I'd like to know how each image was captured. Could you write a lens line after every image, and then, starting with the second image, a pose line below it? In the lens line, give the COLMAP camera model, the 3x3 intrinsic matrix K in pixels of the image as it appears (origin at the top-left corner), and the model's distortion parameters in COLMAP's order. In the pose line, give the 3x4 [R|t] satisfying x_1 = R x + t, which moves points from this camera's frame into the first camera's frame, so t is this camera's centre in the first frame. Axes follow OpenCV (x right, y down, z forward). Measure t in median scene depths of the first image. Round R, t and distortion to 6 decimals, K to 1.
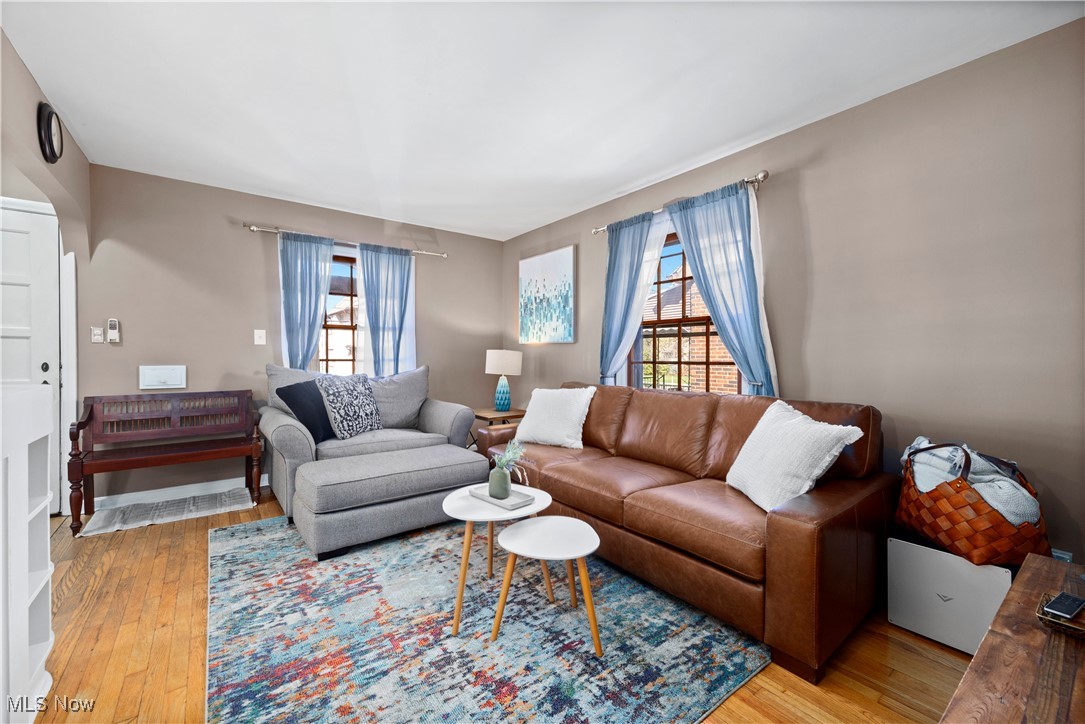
lens RADIAL K [[421.7, 0, 547.9], [0, 421.7, 358.7], [0, 0, 1]] dist [0.000956, 0.000106]
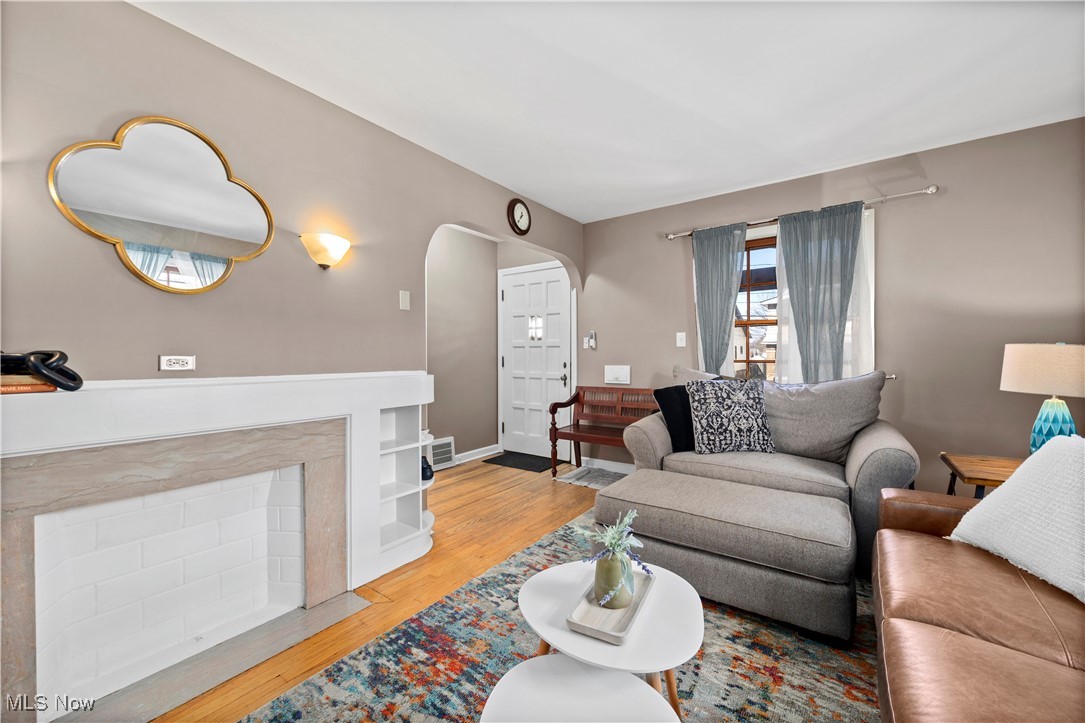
lens RADIAL K [[421.7, 0, 547.9], [0, 421.7, 358.2], [0, 0, 1]] dist [0.000956, 0.000106]
pose [[0.297833, -0.000245, -0.954618, 0.247891], [-0.002524, 0.999996, -0.001044, -0.003345], [0.954615, 0.002720, 0.297831, 0.441424]]
